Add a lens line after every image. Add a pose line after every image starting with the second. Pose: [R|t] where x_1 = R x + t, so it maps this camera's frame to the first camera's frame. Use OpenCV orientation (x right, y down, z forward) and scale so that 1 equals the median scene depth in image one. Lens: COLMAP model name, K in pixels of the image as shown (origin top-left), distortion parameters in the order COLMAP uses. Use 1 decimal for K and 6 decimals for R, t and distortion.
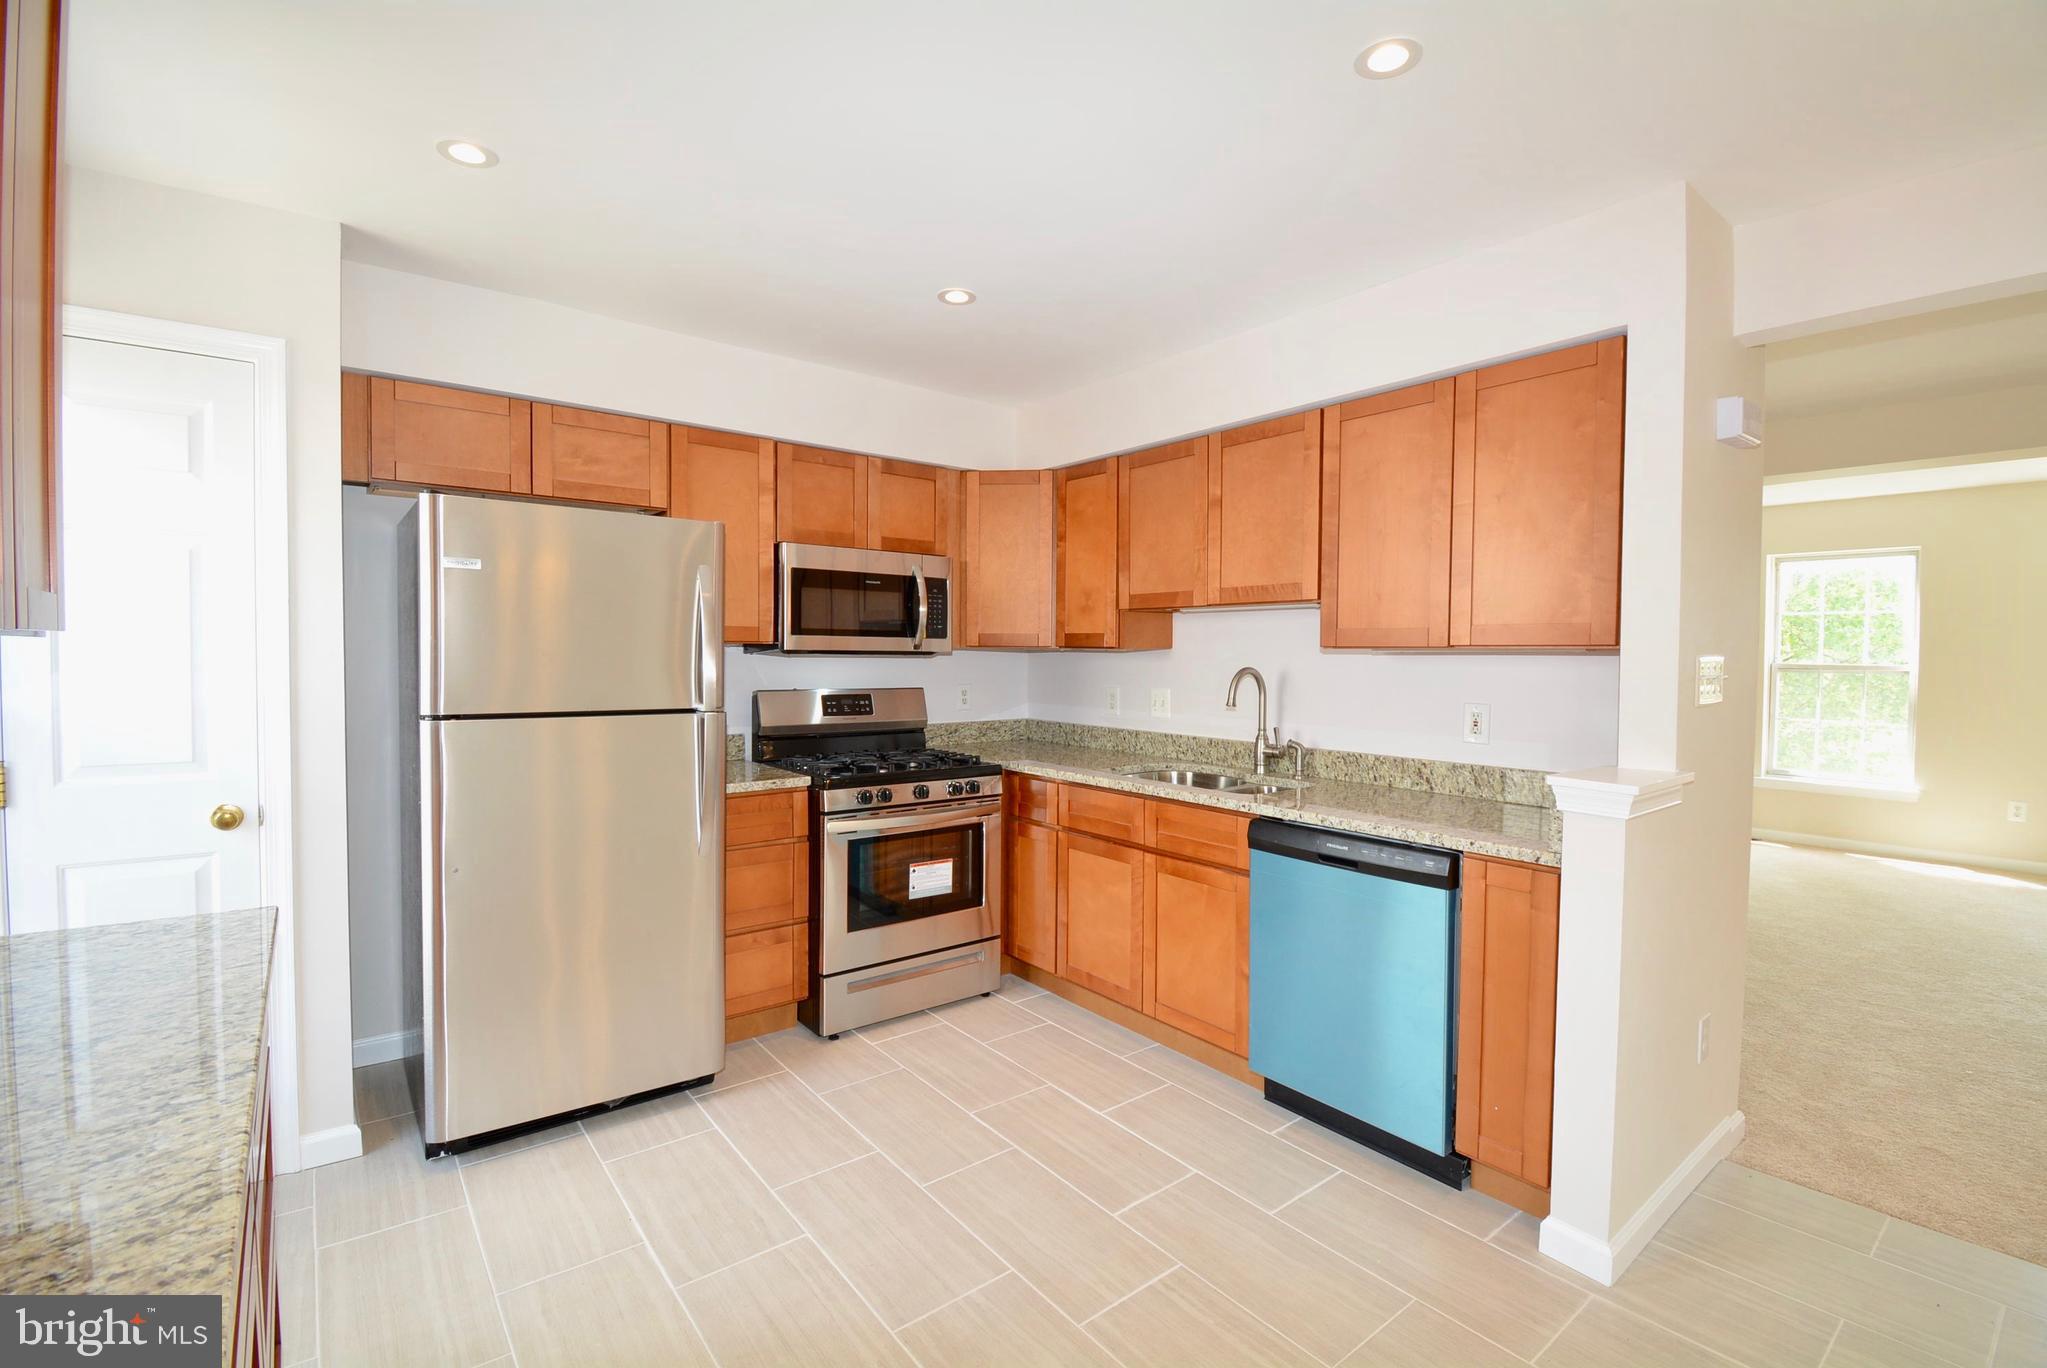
lens RADIAL K [[910.4, 0, 1035.9], [0, 910.4, 680.0], [0, 0, 1]] dist [0.018504, -0.024002]
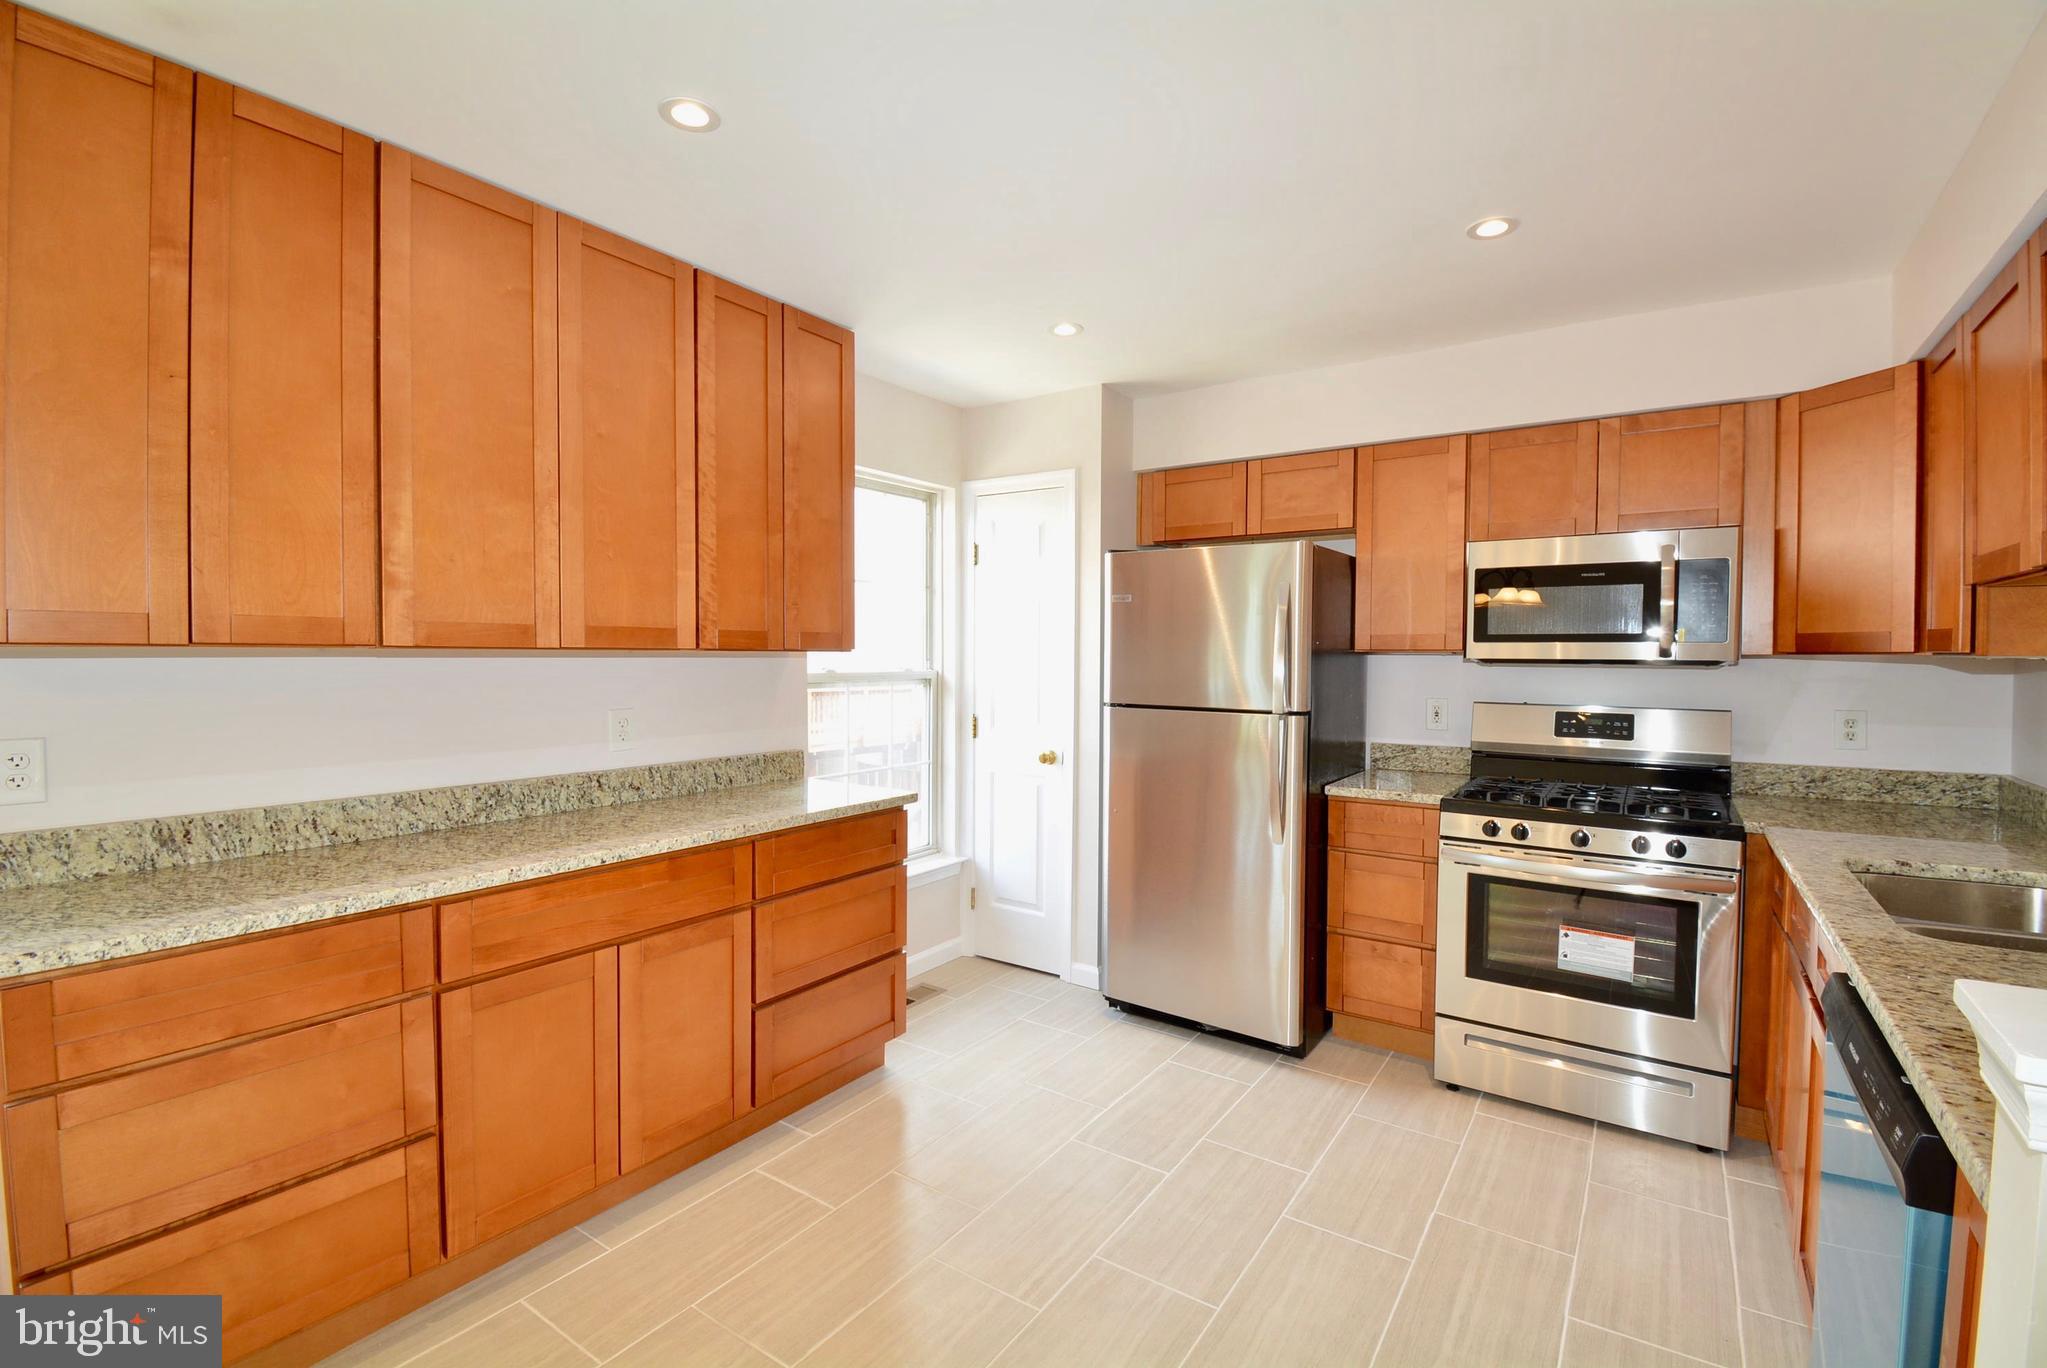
lens RADIAL K [[910.4, 0, 1035.9], [0, 910.4, 680.0], [0, 0, 1]] dist [0.018504, -0.024002]
pose [[0.297953, 0.022671, -0.954311, 0.490778], [-0.031767, 0.999400, 0.013824, -0.010270], [0.954052, 0.026197, 0.298494, 0.313625]]
